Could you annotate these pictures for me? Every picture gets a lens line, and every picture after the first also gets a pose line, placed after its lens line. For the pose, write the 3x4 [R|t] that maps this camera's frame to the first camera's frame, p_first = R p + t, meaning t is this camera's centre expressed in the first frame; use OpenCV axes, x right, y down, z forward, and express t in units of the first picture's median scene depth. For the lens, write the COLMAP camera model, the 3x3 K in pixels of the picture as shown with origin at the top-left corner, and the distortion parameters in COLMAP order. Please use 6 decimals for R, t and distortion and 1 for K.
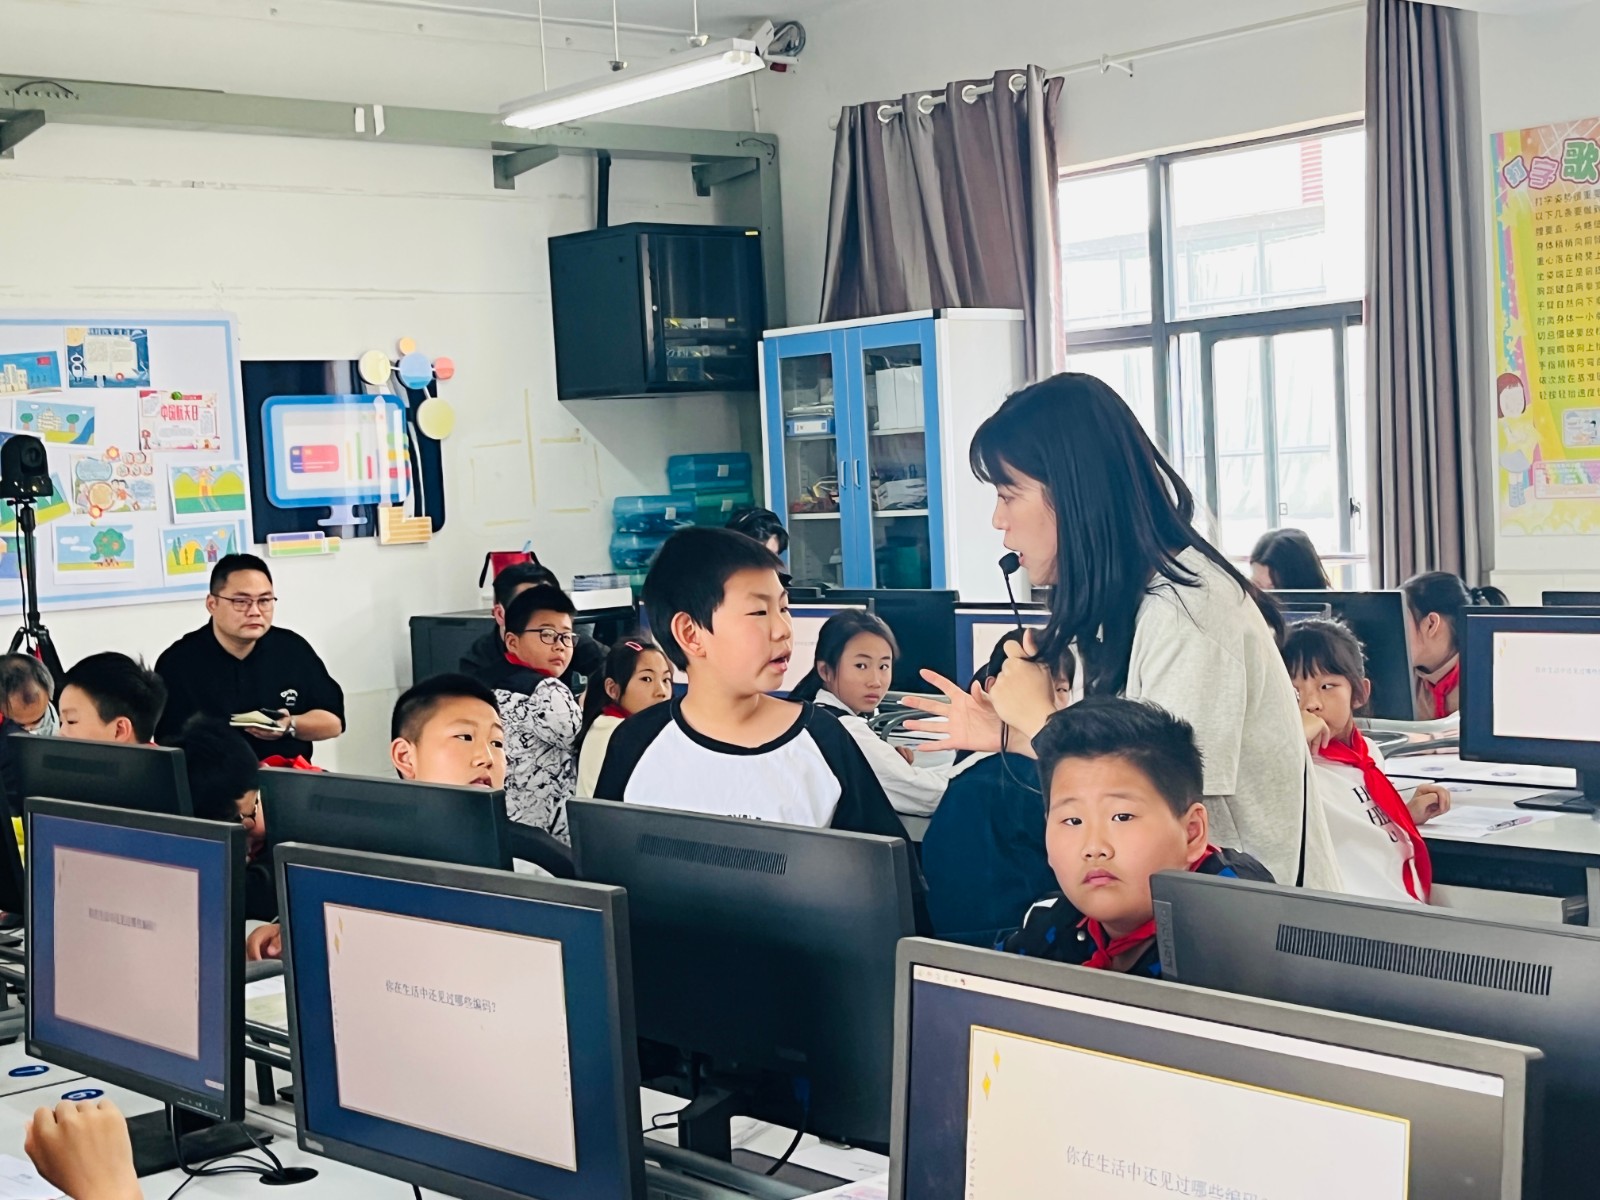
lens RADIAL K [[2310.3, 0, 798.8], [0, 2310.3, 597.2], [0, 0, 1]] dist [0.030065, 0.000000]
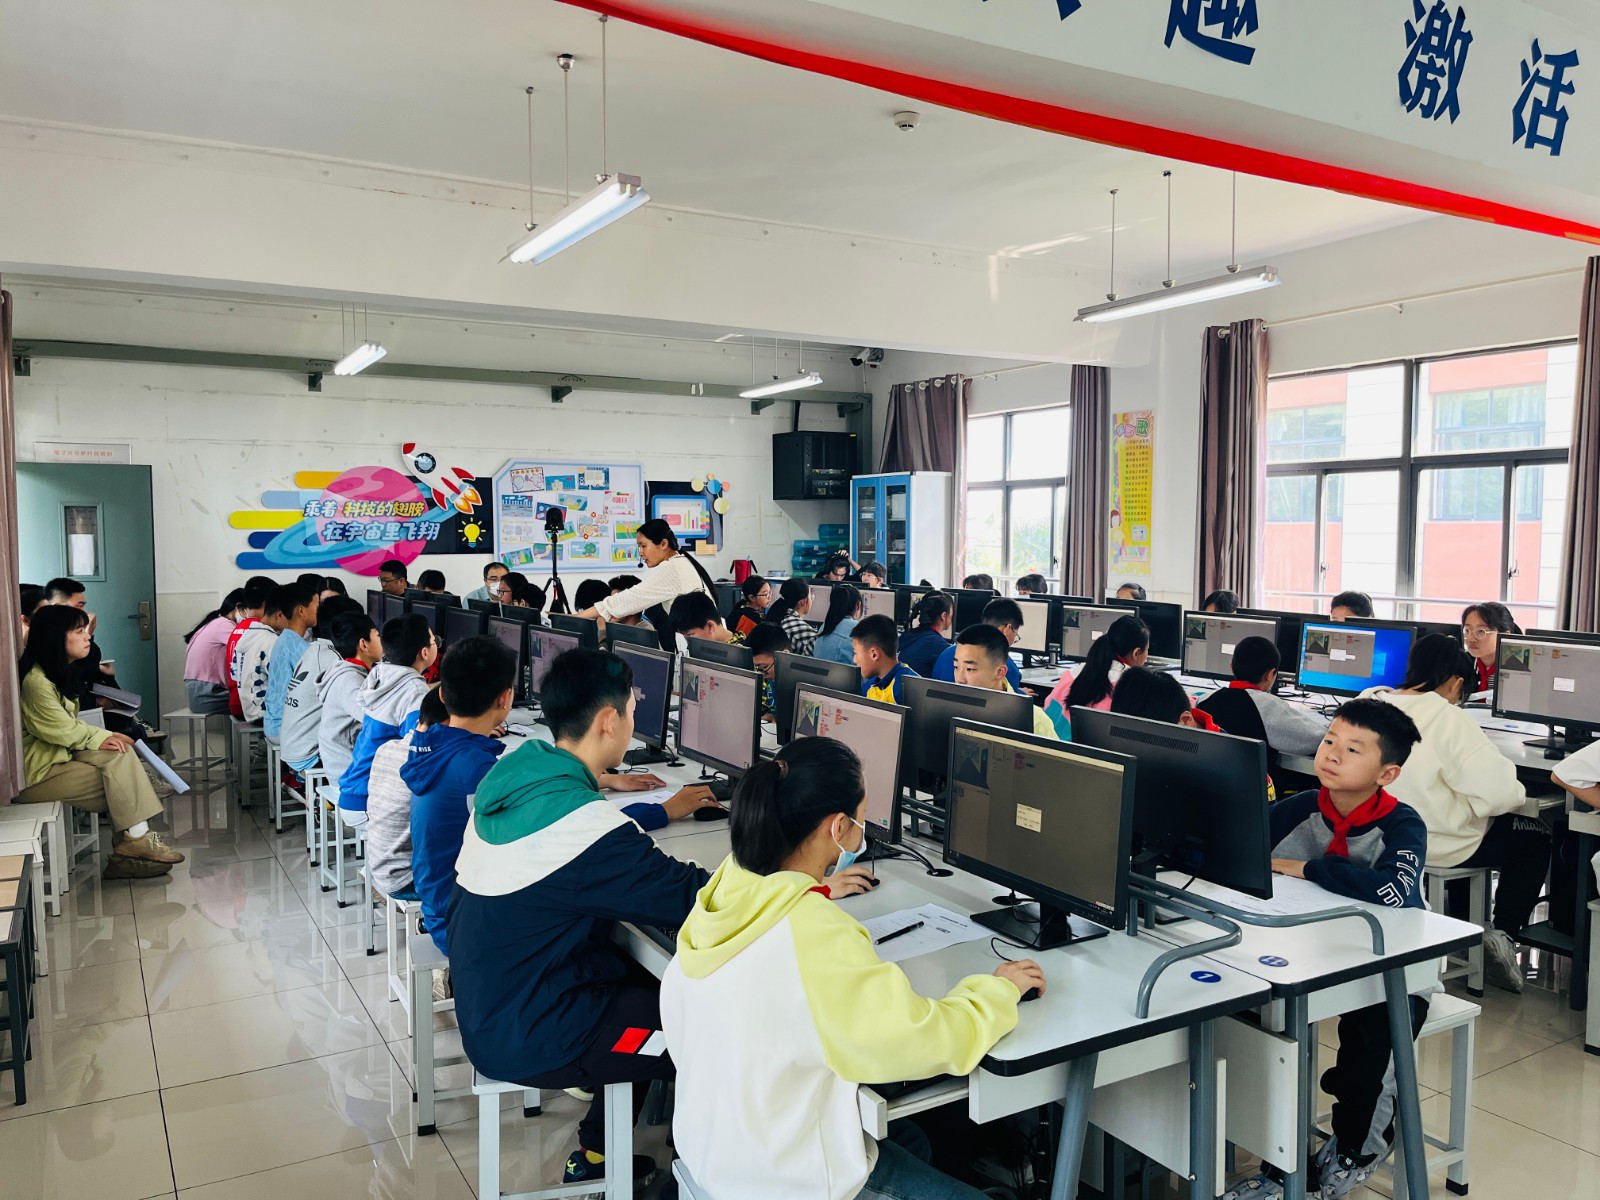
lens RADIAL K [[1210.8, 0, 800.1], [0, 1210.8, 606.7], [0, 0, 1]] dist [0.041746, -0.078848]
pose [[0.980543, 0.060613, -0.186711, 0.189673], [-0.057334, 0.998092, 0.022913, -0.002430], [0.187744, -0.011762, 0.982148, -0.298788]]
